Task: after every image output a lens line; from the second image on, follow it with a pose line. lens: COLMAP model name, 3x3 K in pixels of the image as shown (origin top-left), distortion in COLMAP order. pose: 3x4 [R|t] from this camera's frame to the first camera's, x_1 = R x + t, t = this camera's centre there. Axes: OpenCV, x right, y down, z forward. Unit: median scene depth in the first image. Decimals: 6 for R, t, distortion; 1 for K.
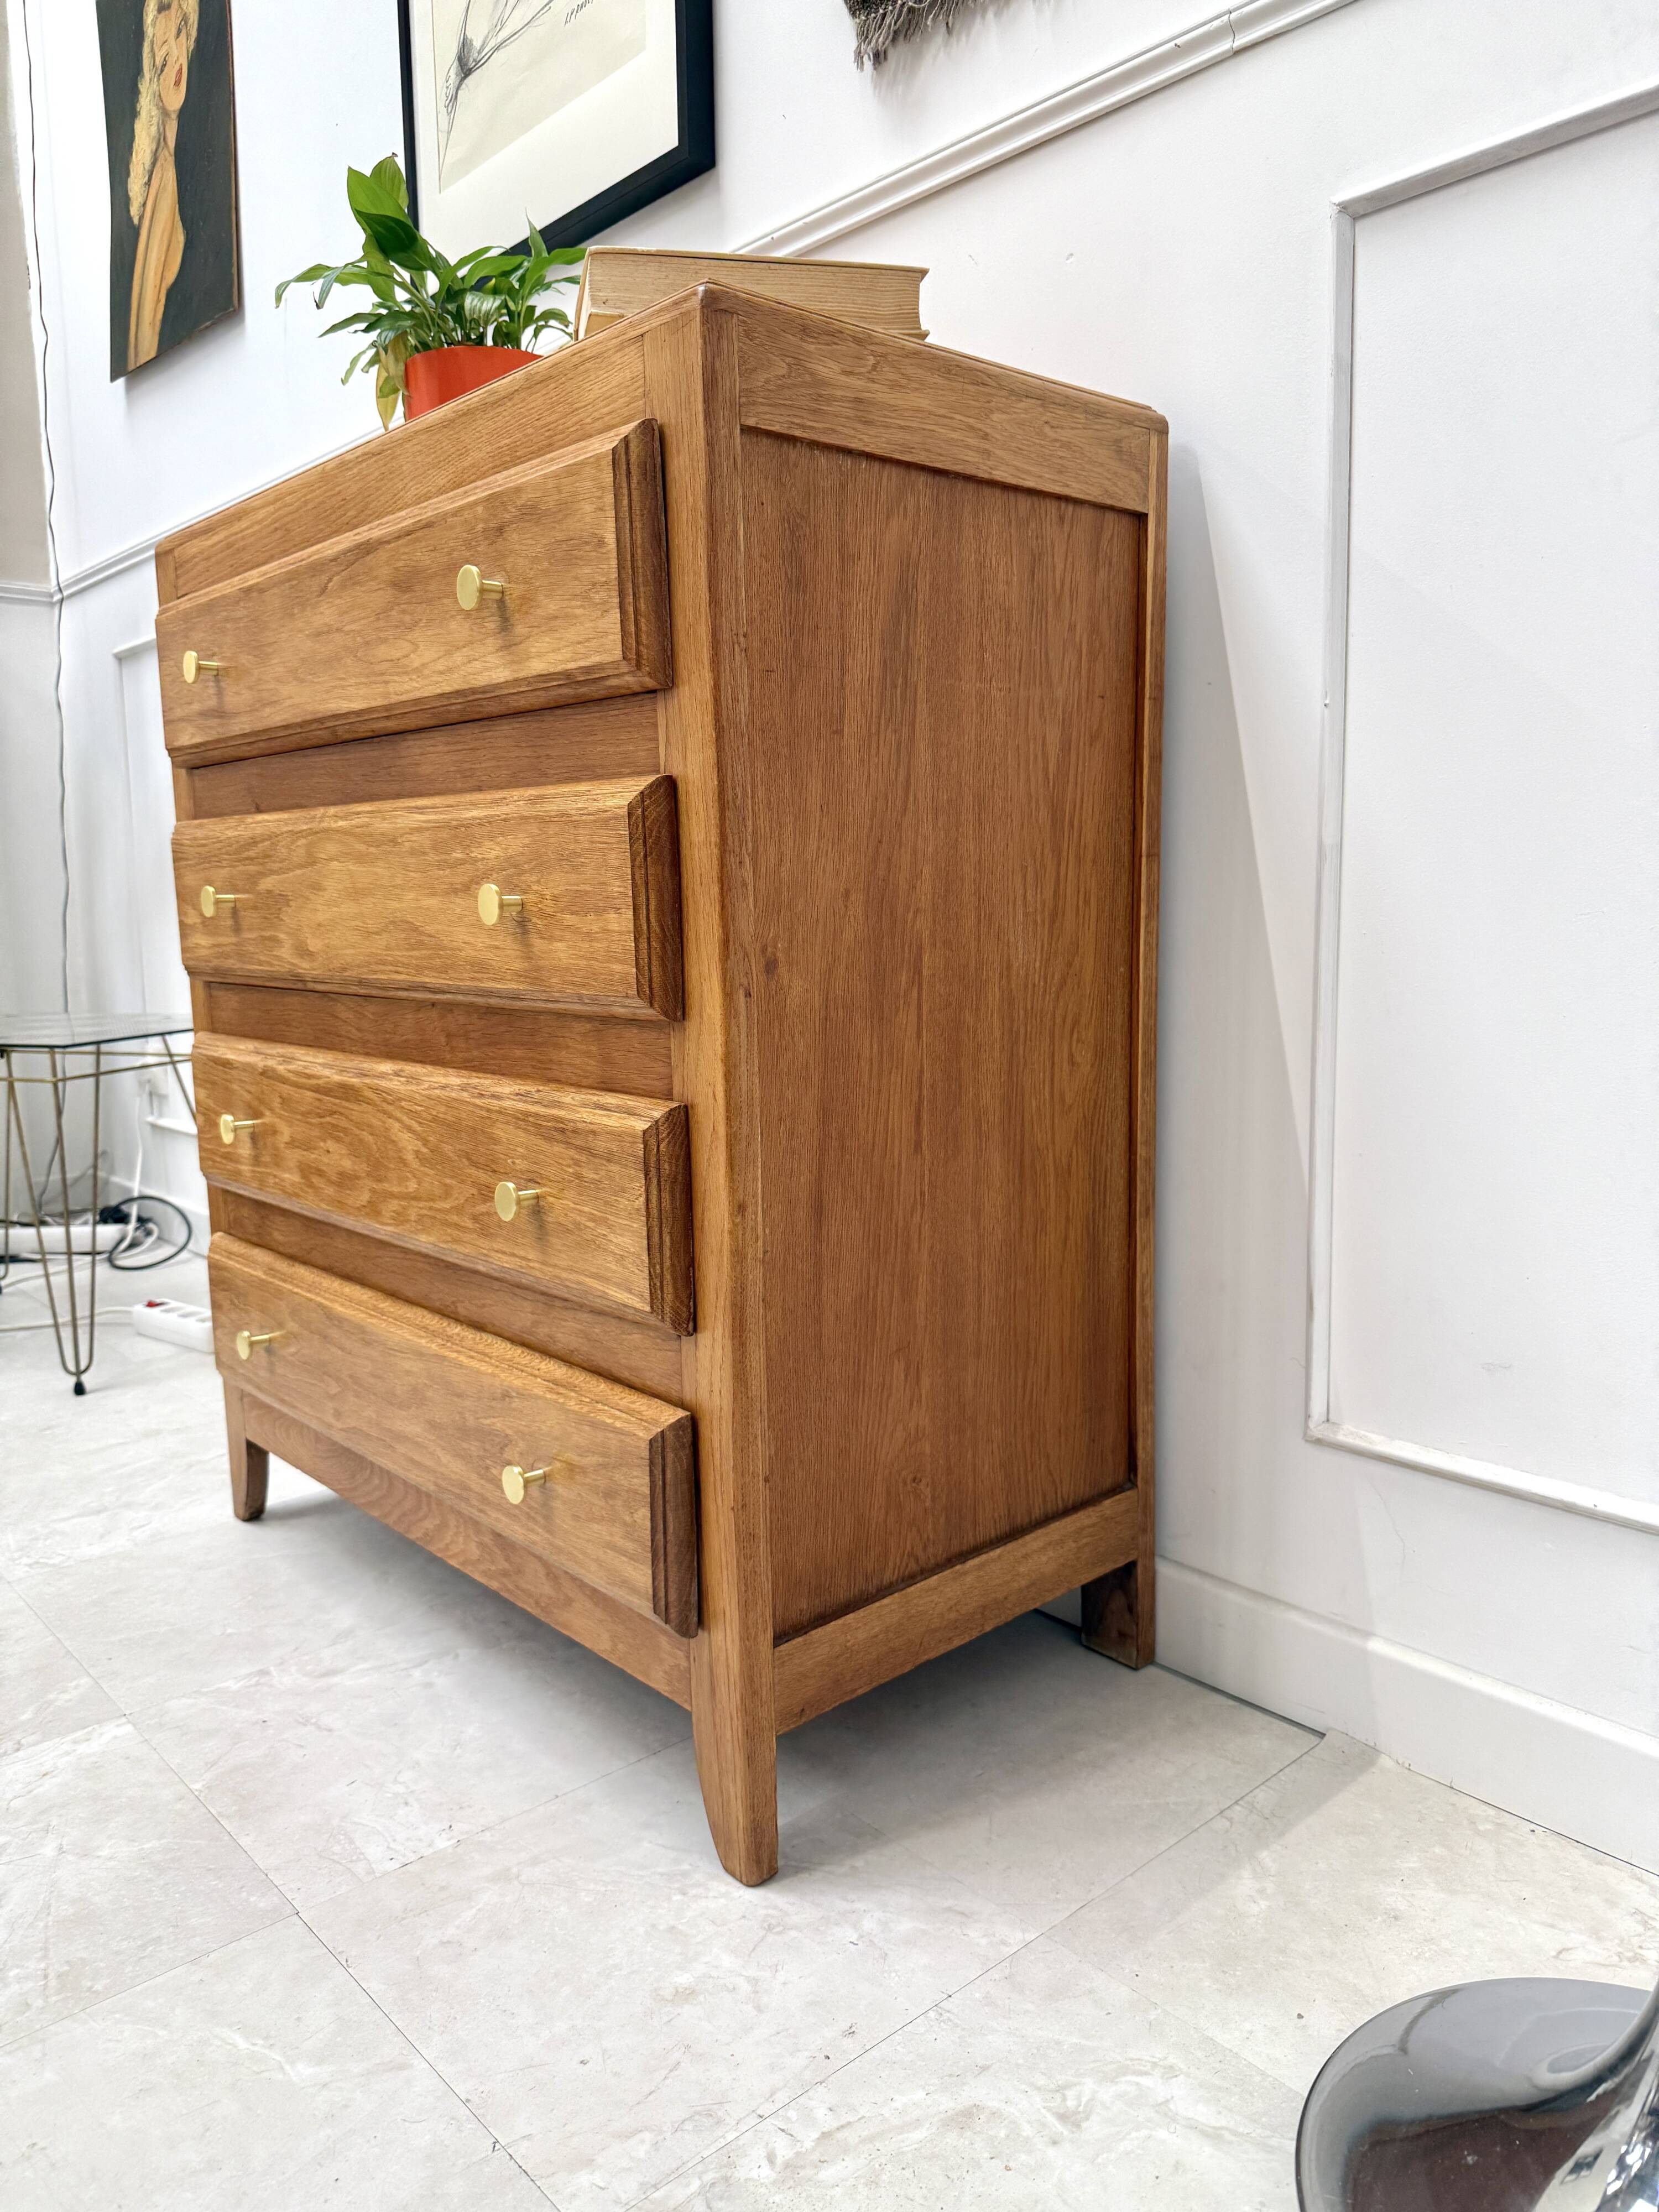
lens RADIAL K [[1577.3, 0, 816.5], [0, 1577.3, 1137.4], [0, 0, 1]] dist [0.033871, -0.039211]
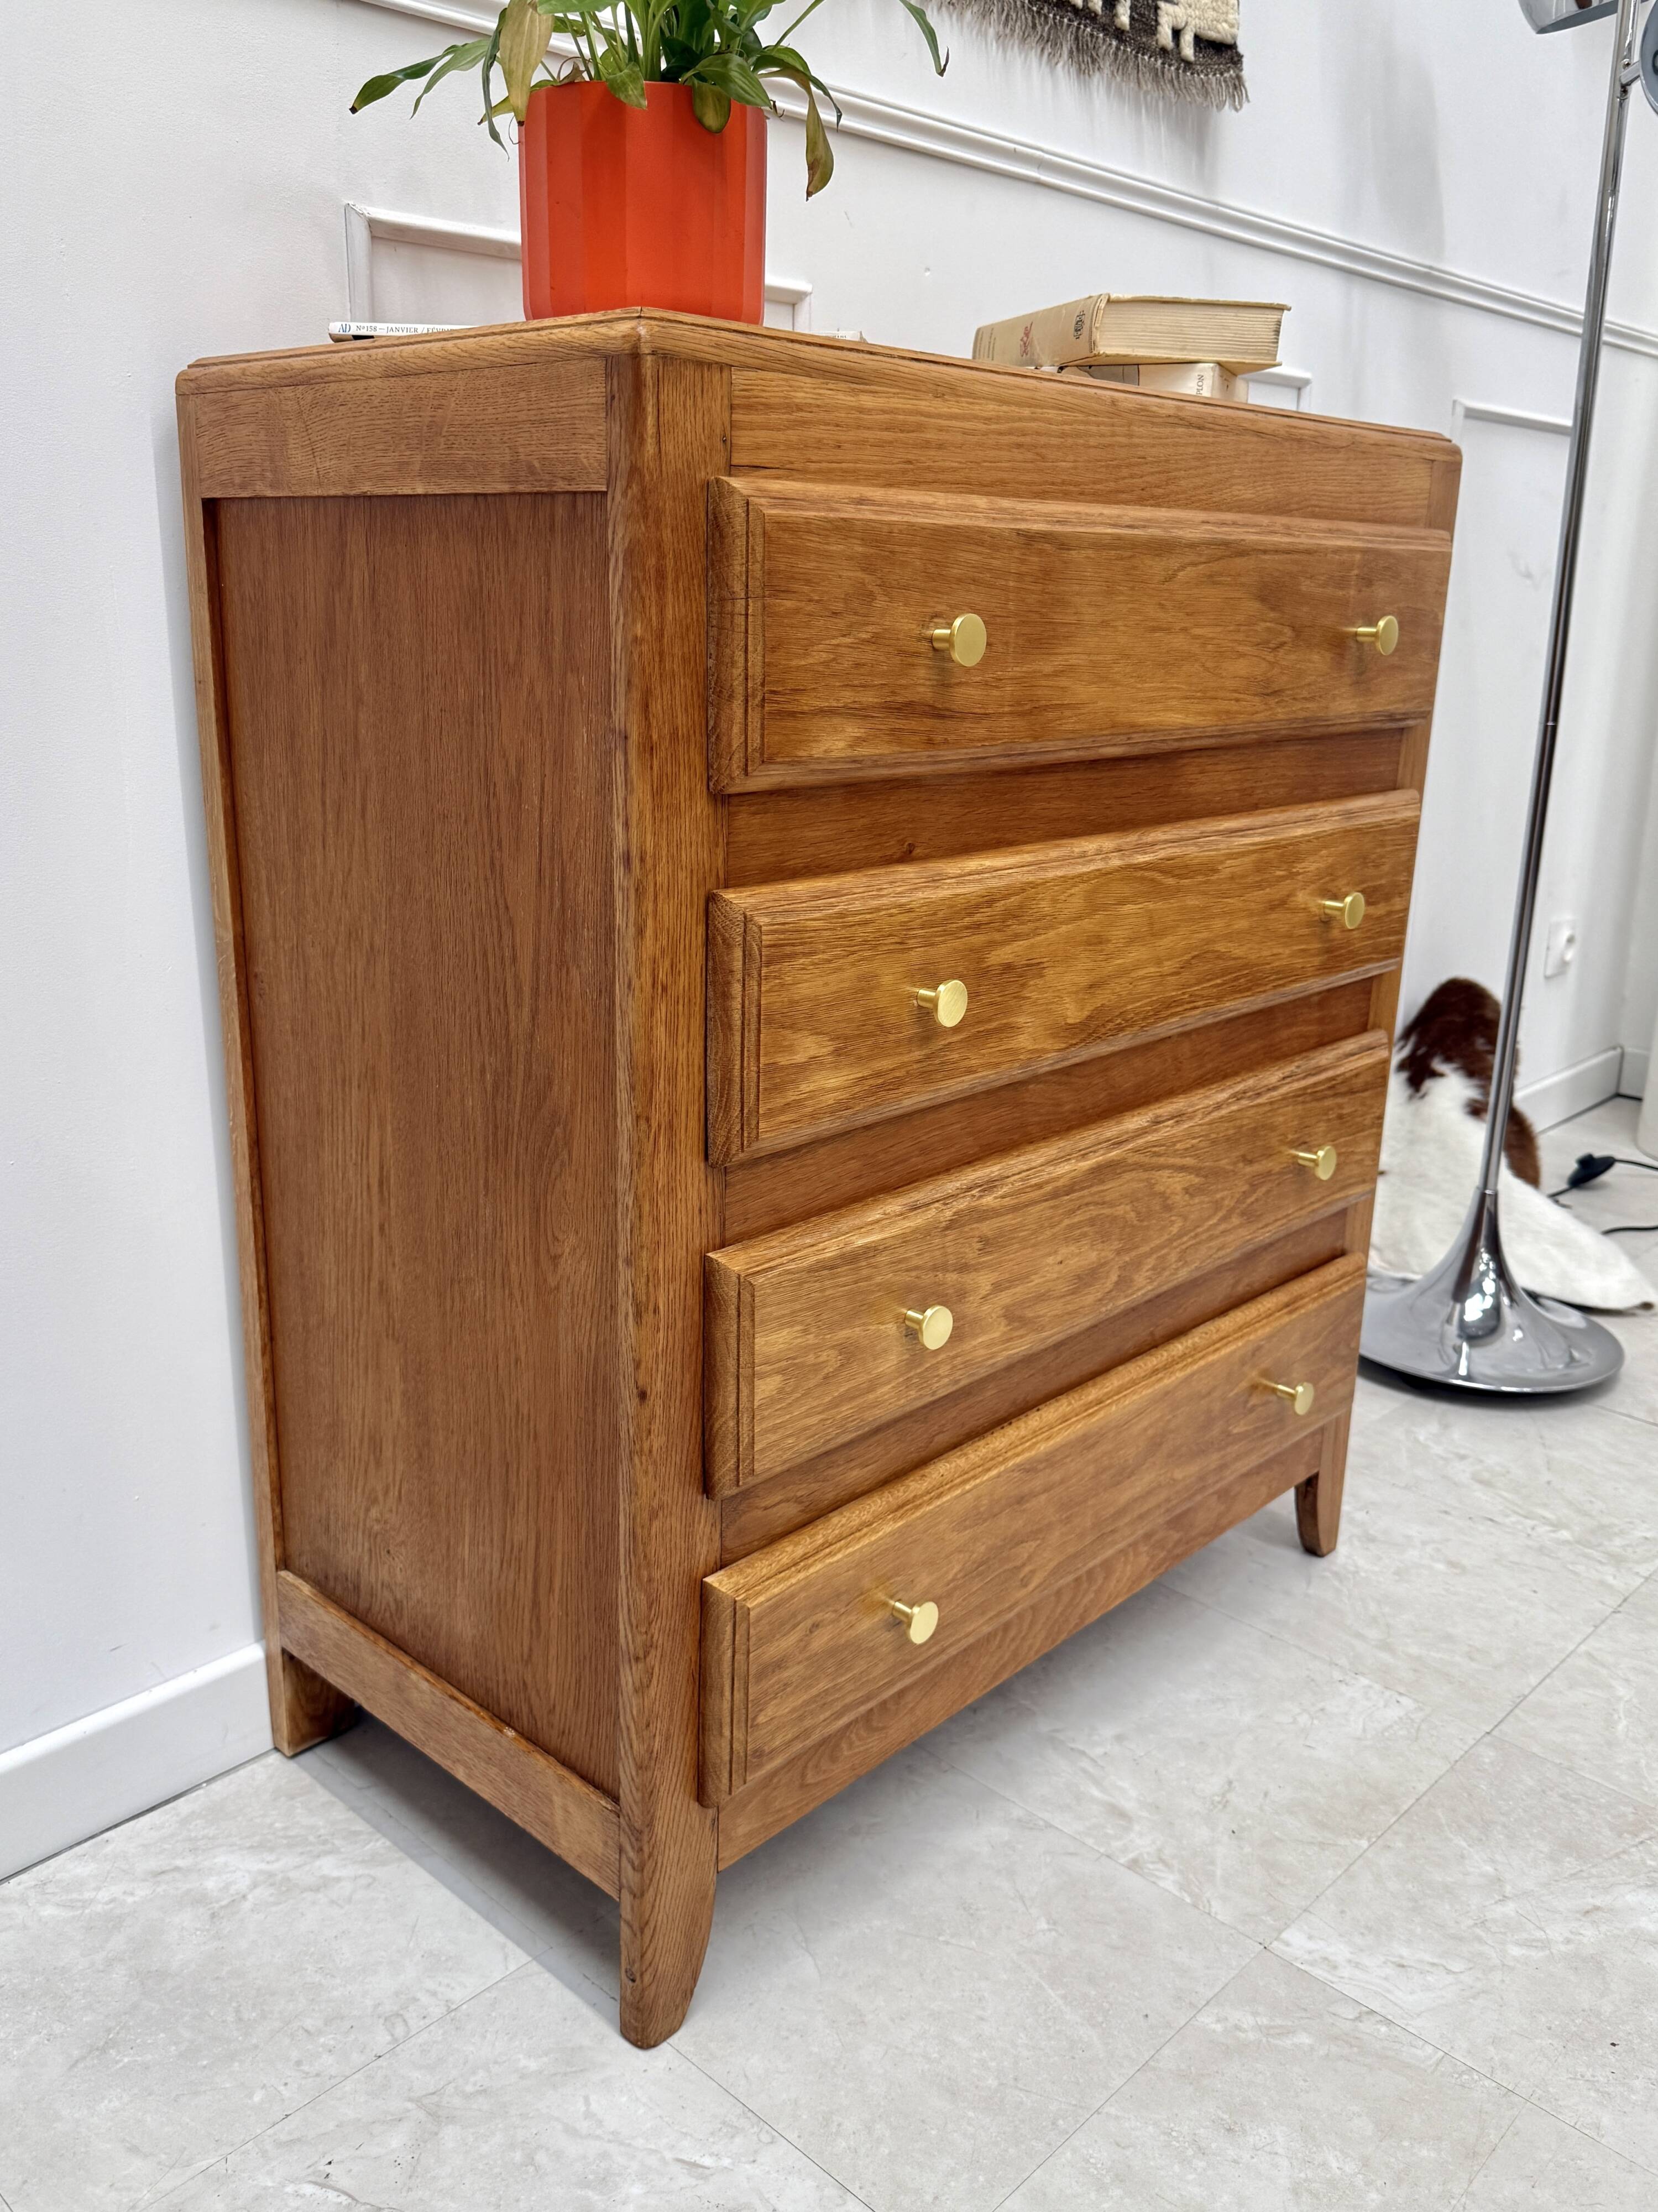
lens RADIAL K [[1791.2, 0, 815.3], [0, 1791.2, 1129.5], [0, 0, 1]] dist [0.031497, -0.053412]
pose [[-0.083507, -0.279202, 0.956594, -1.278984], [0.136751, 0.947655, 0.288531, -0.372963], [-0.987079, 0.154909, -0.040955, 1.282614]]
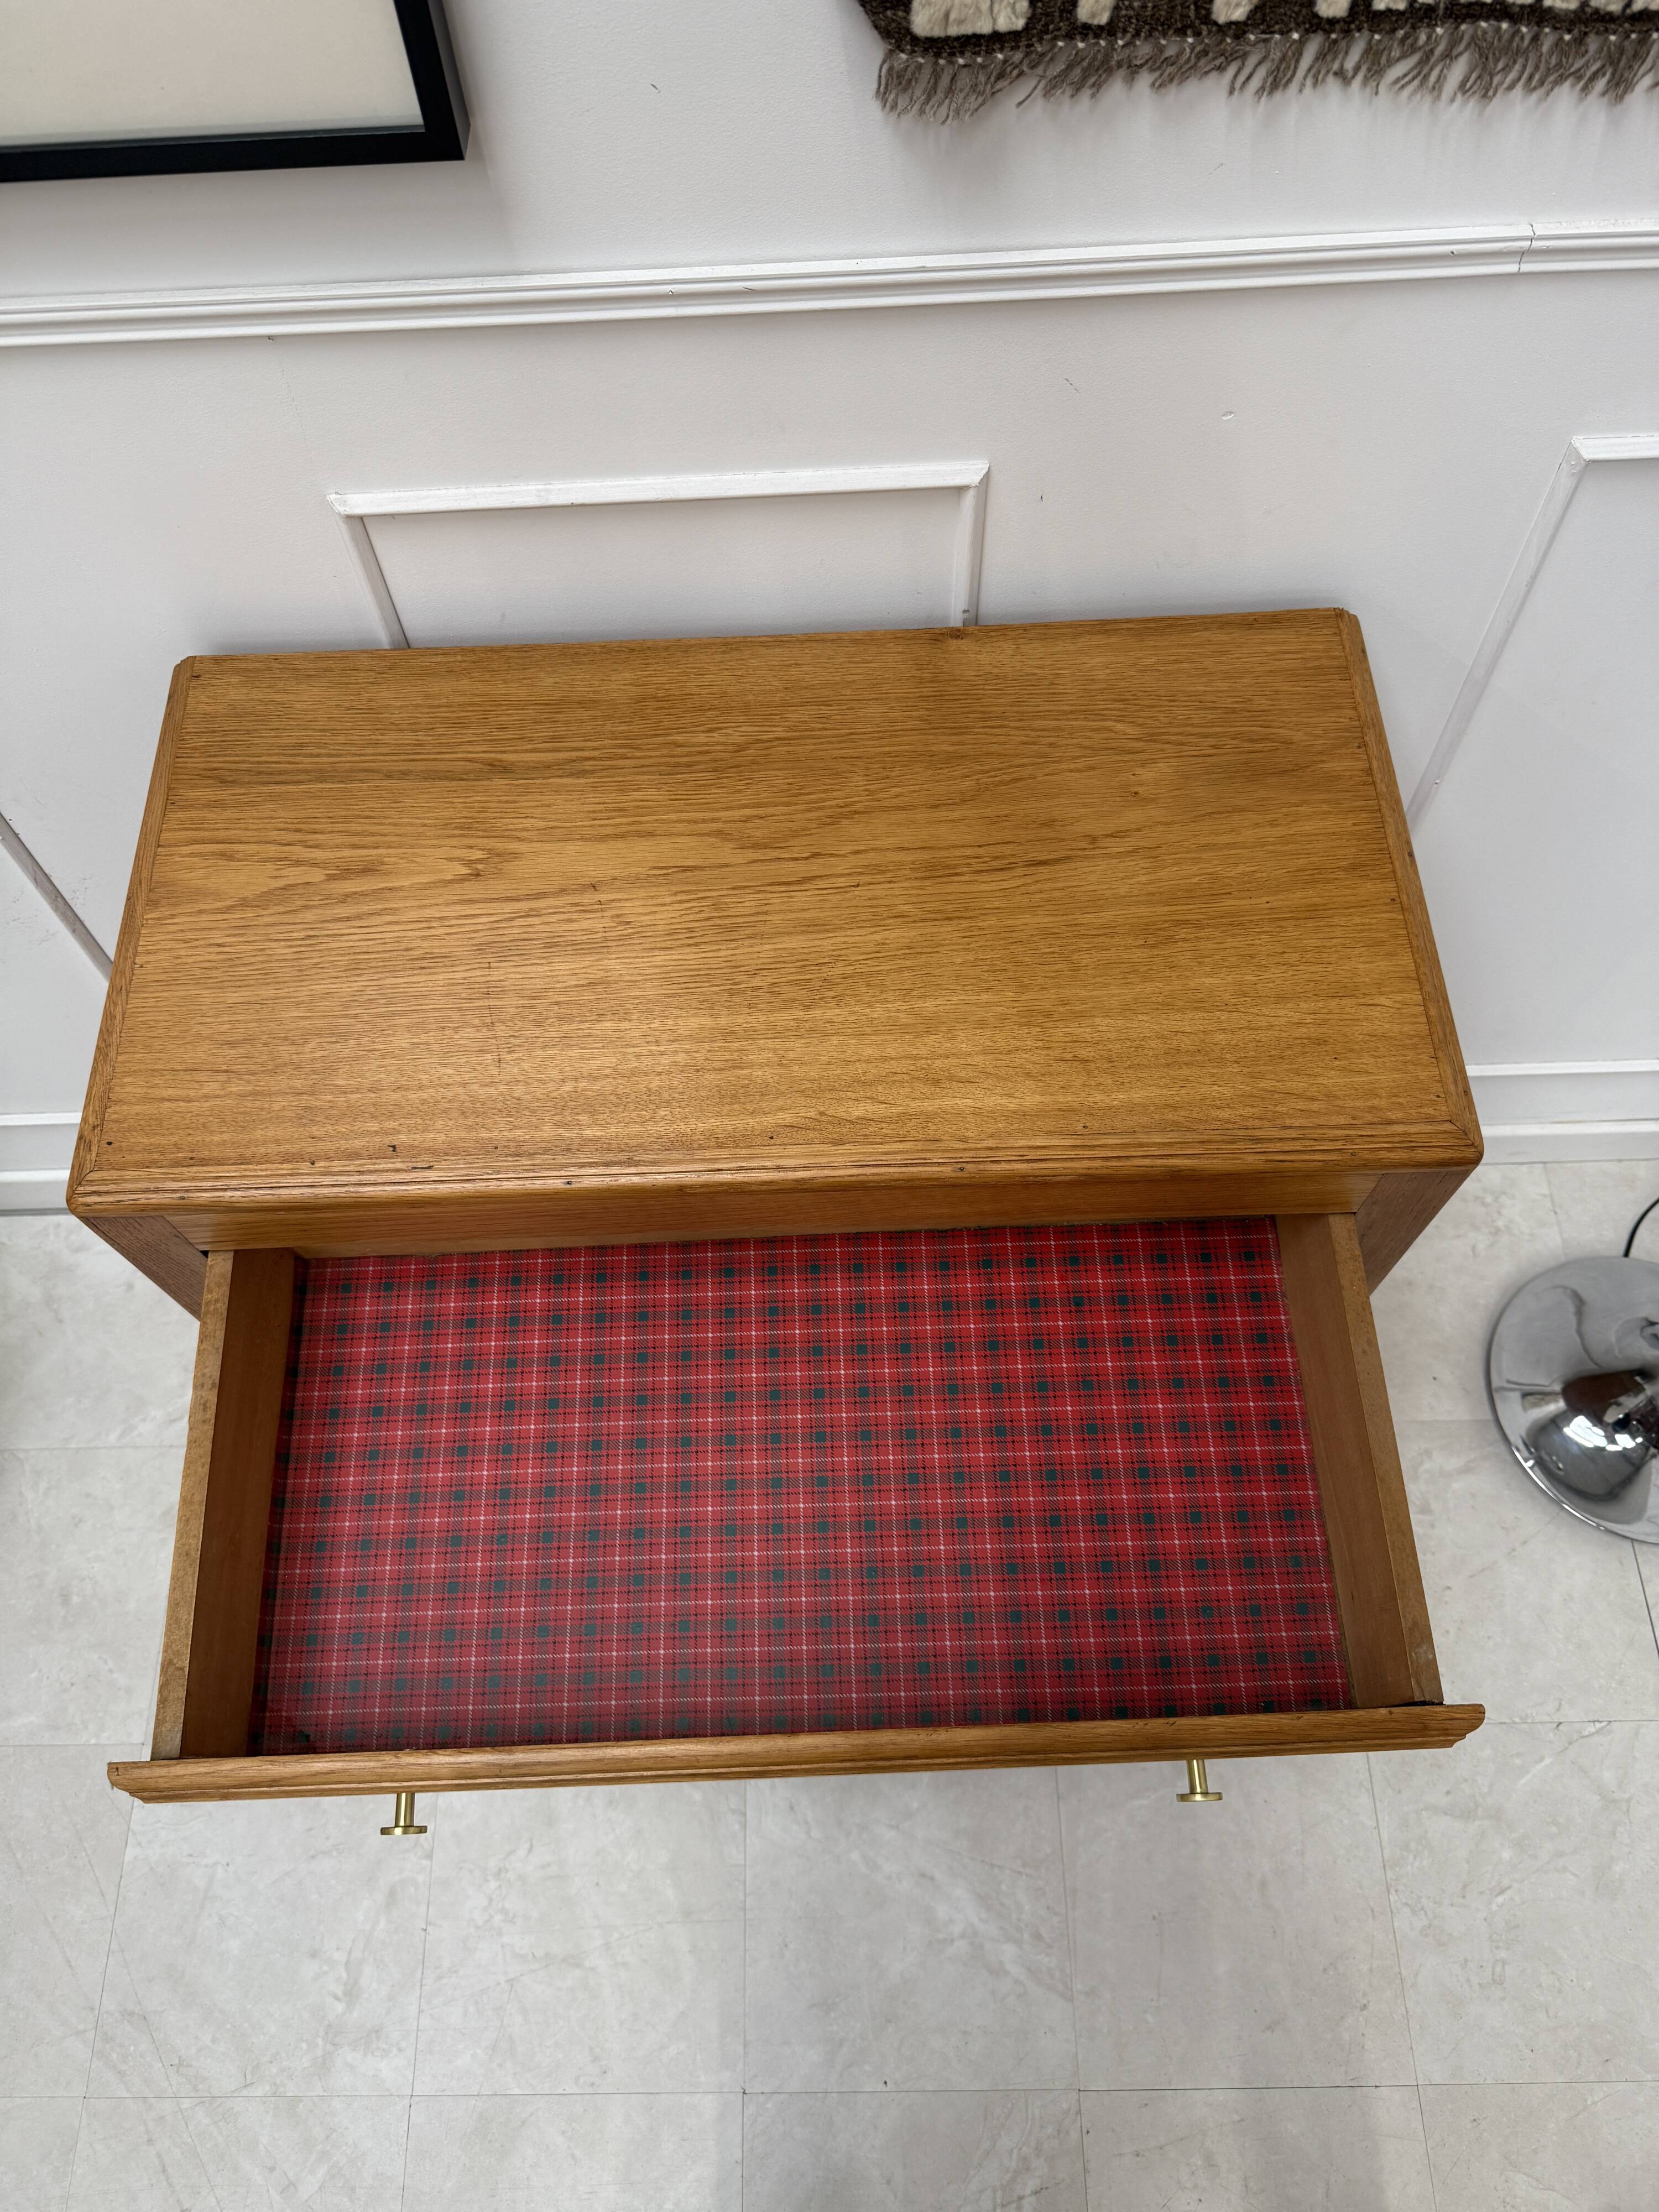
lens RADIAL K [[1577.3, 0, 826.9], [0, 1577.3, 1142.7], [0, 0, 1]] dist [0.033871, -0.039211]
pose [[0.651488, -0.682933, 0.330403, -0.524386], [0.136840, 0.534147, 0.834244, -1.112332], [-0.746216, -0.498287, 0.441442, 0.636881]]
